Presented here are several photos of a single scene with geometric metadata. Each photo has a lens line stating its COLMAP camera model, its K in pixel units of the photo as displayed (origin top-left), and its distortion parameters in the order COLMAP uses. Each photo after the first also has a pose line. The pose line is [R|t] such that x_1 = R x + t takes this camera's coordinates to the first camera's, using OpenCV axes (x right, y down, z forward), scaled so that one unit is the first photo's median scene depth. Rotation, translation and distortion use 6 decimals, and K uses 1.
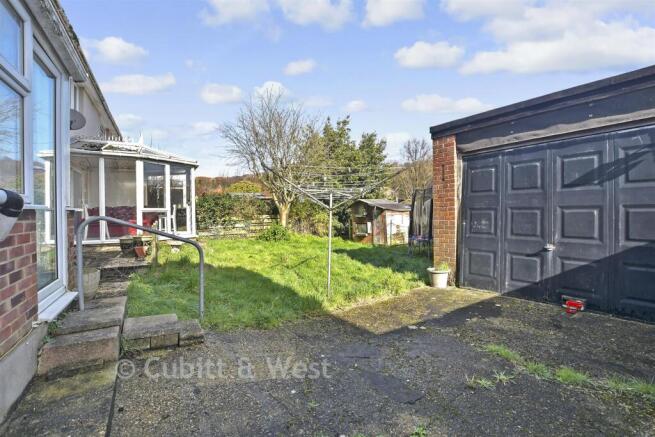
lens RADIAL K [[306.7, 0, 327.8], [0, 306.7, 207.4], [0, 0, 1]] dist [-0.025999, 0.000600]
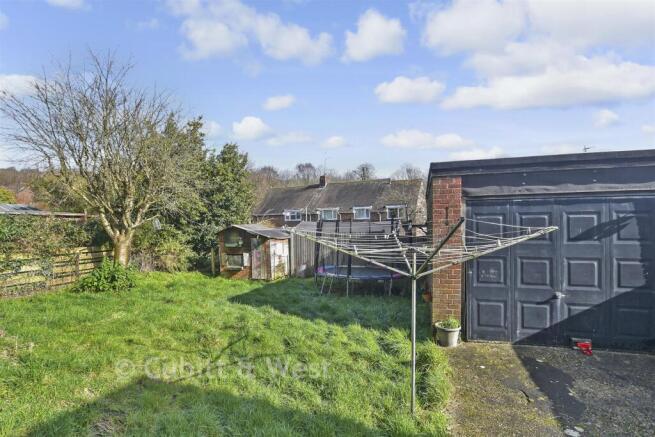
lens RADIAL K [[302.5, 0, 327.5], [0, 302.5, 218.5], [0, 0, 1]] dist [-0.029467, 0.000587]
pose [[0.787104, 0.019162, 0.616523, -0.528249], [-0.016521, 0.999814, -0.009982, -0.107483], [-0.616599, -0.002328, 0.787274, 0.606949]]
